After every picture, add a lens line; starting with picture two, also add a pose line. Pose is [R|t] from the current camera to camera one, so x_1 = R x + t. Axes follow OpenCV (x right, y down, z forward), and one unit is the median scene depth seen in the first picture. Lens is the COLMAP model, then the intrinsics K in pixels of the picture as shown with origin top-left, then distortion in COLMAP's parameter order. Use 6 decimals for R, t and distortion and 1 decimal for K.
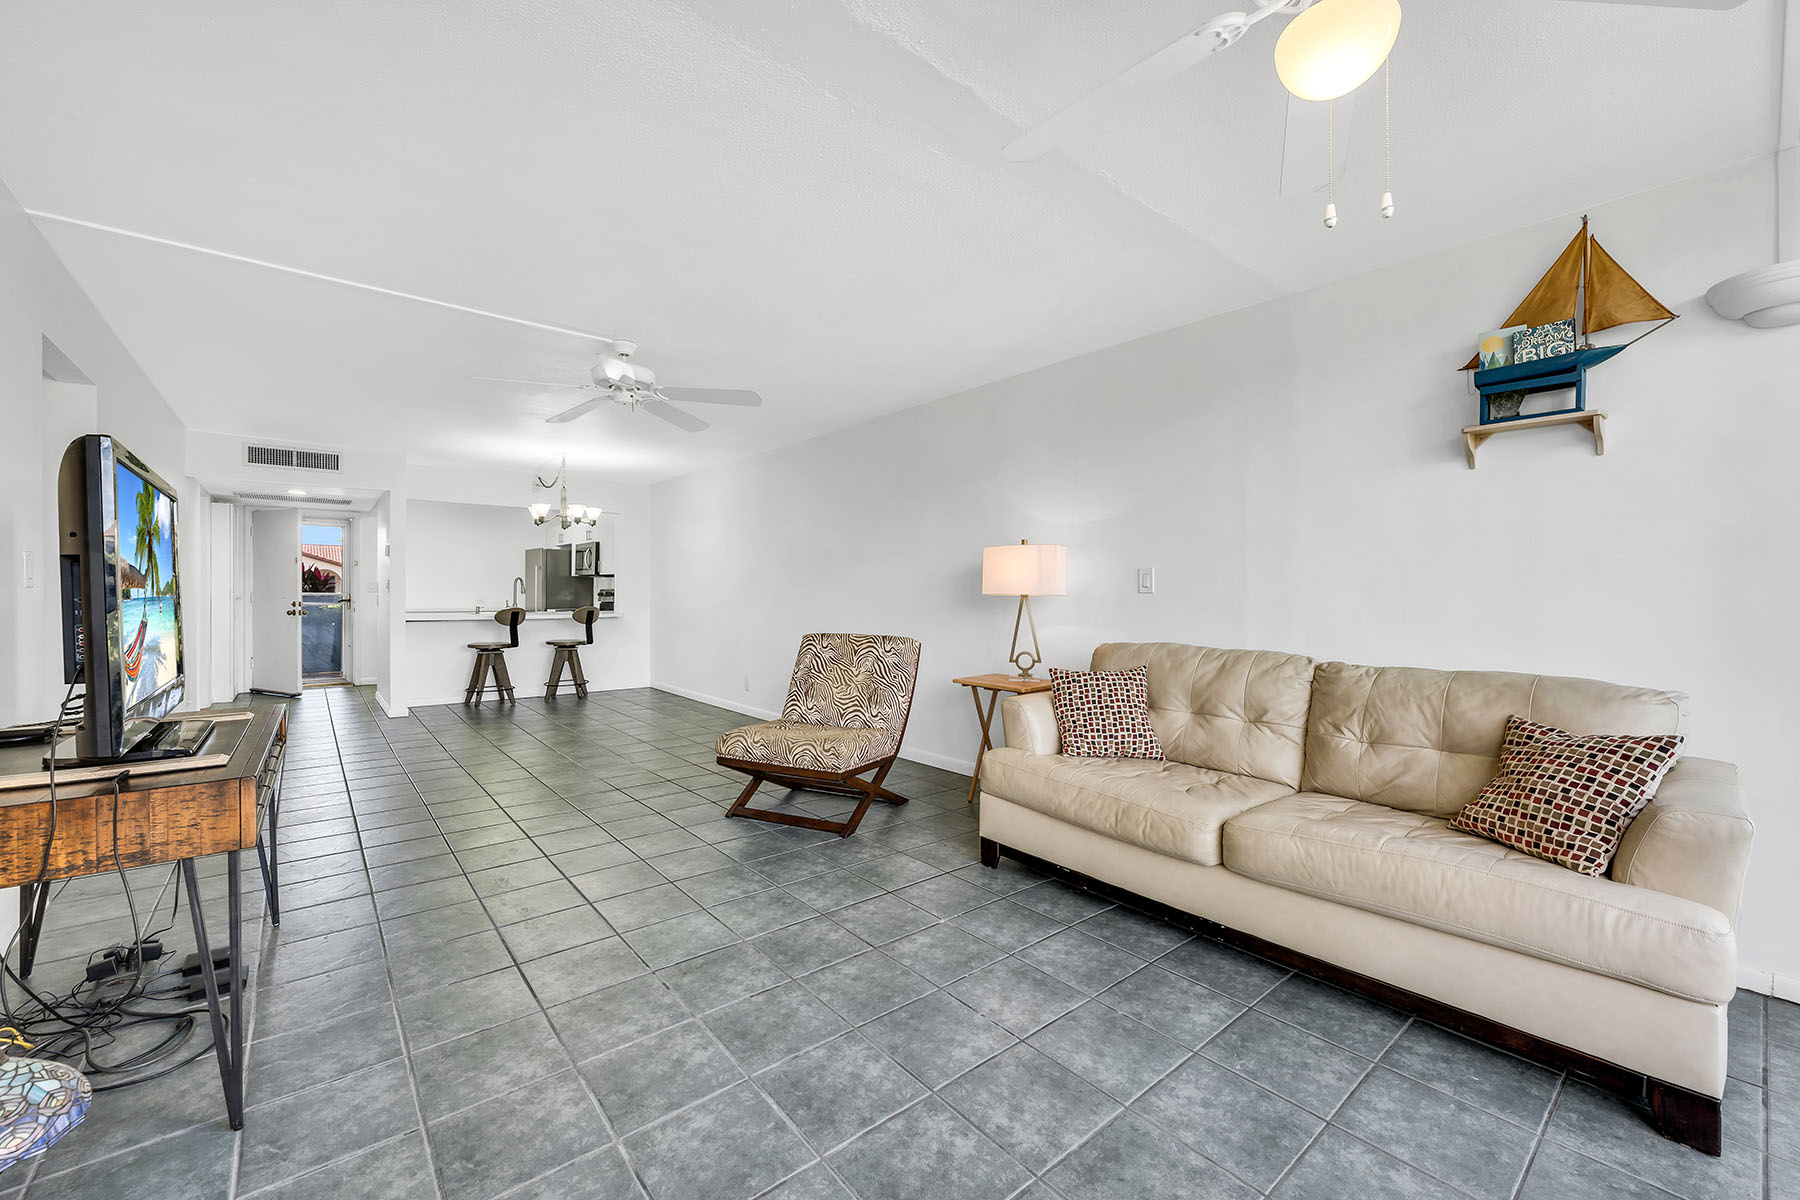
lens RADIAL K [[717.6, 0, 900.1], [0, 717.6, 599.5], [0, 0, 1]] dist [0.001896, -0.001624]
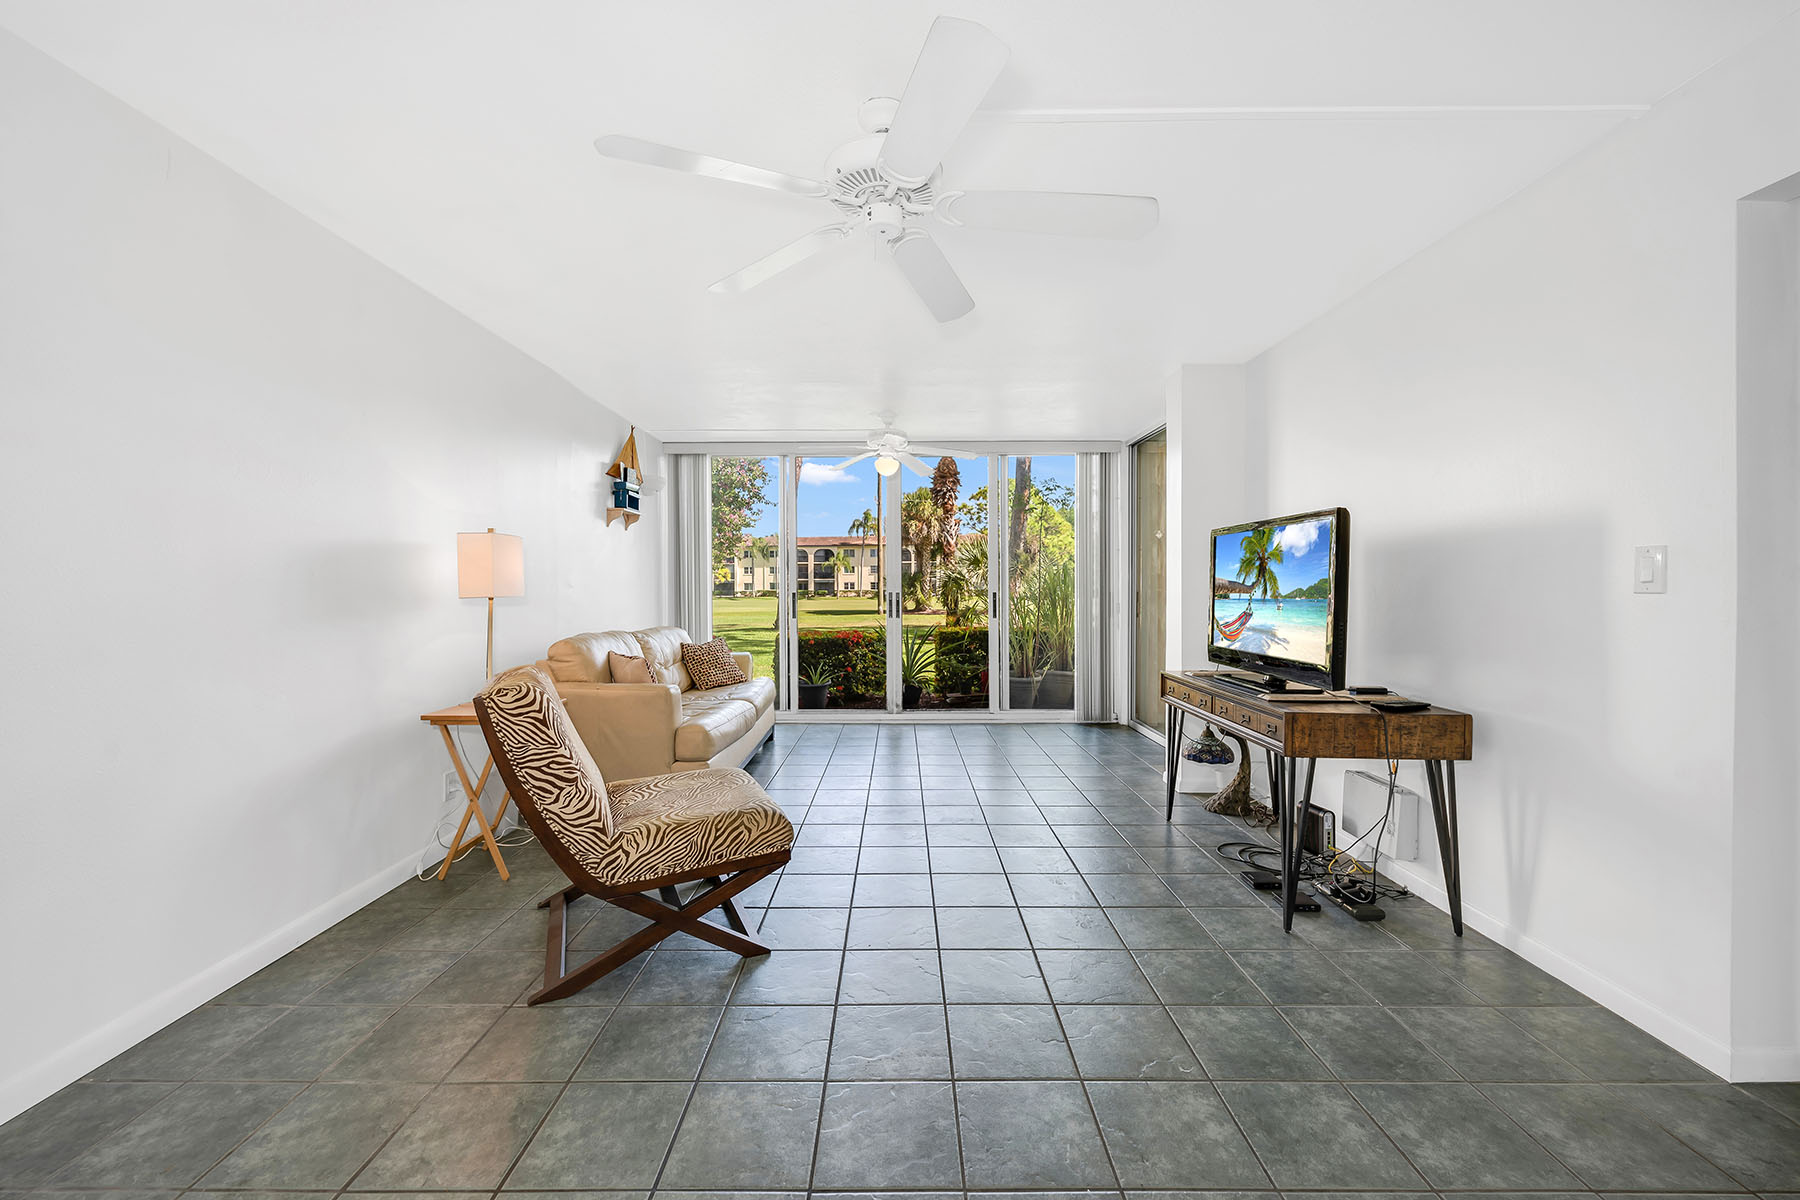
lens RADIAL K [[717.6, 0, 891.8], [0, 717.6, 590.4], [0, 0, 1]] dist [0.001896, -0.001624]
pose [[-0.760620, -0.004049, 0.649184, -0.352595], [0.004878, 0.999917, 0.011952, -0.010921], [-0.649179, 0.012258, -0.760537, 0.675668]]
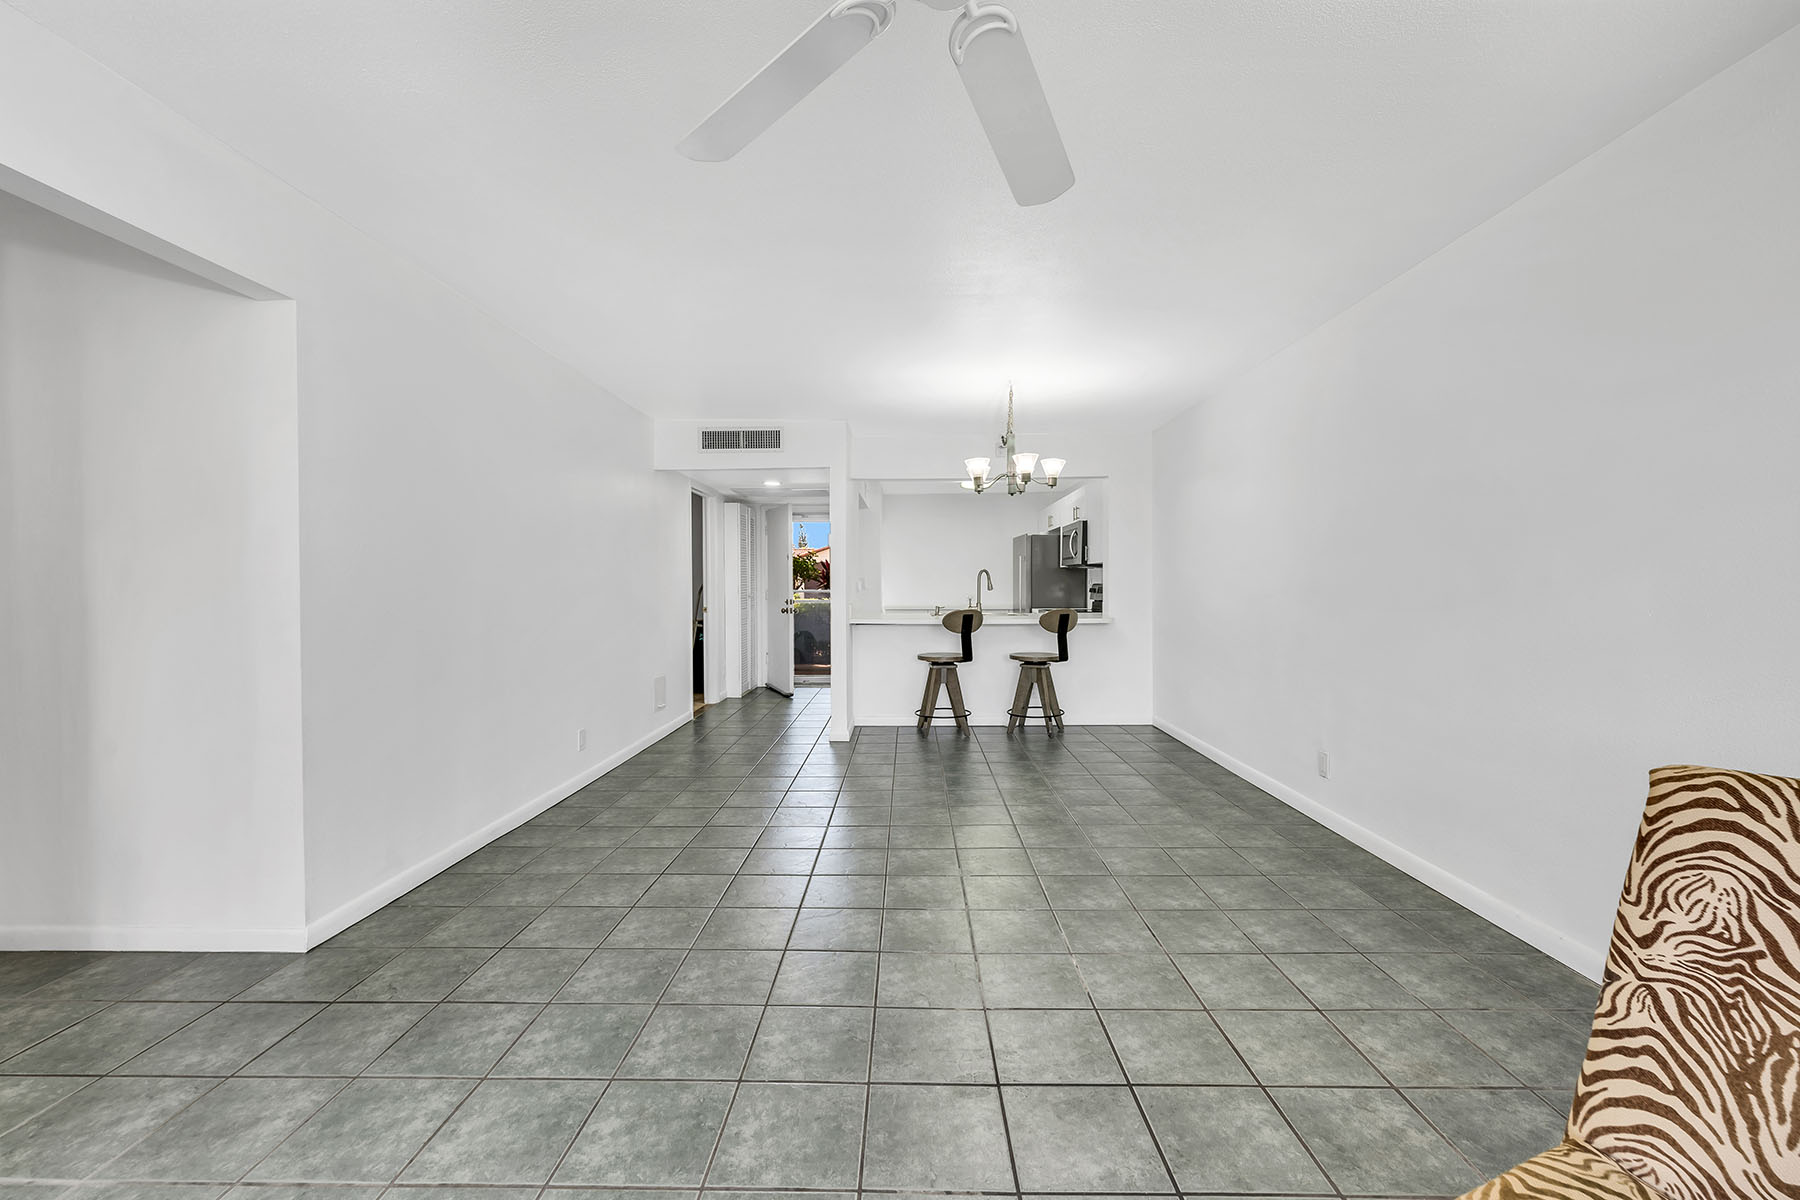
lens RADIAL K [[714.9, 0, 898.5], [0, 714.9, 601.6], [0, 0, 1]] dist [0.001148, -0.001308]
pose [[0.758239, 0.006478, -0.651944, -0.097451], [0.002317, 0.999918, 0.012630, -0.006125], [0.651972, -0.011087, 0.758162, 0.365213]]
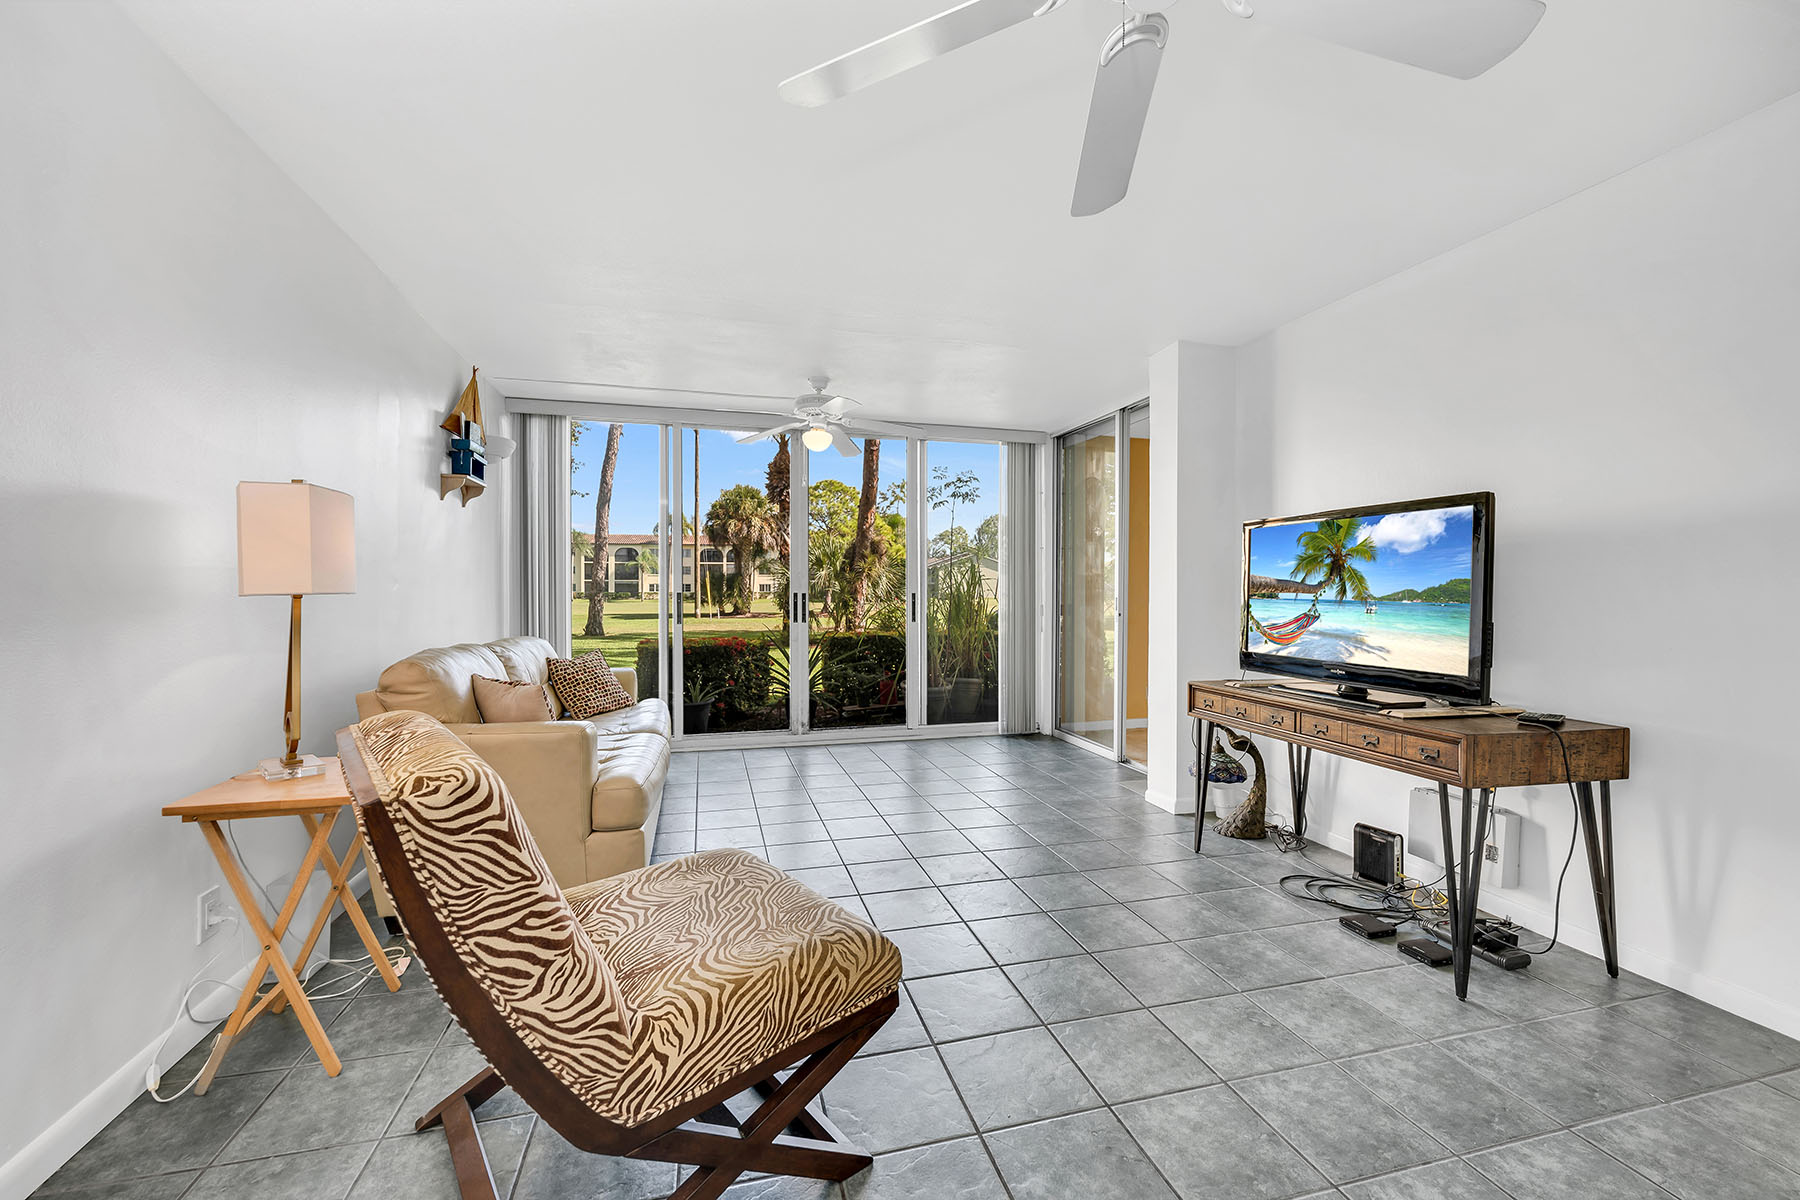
lens RADIAL K [[717.6, 0, 896.4], [0, 717.6, 590.2], [0, 0, 1]] dist [0.001896, -0.001624]
pose [[-0.906708, -0.006735, 0.421704, -0.202909], [-0.003806, 0.999962, 0.007788, -0.007401], [-0.421741, 0.005456, -0.906700, 0.649140]]
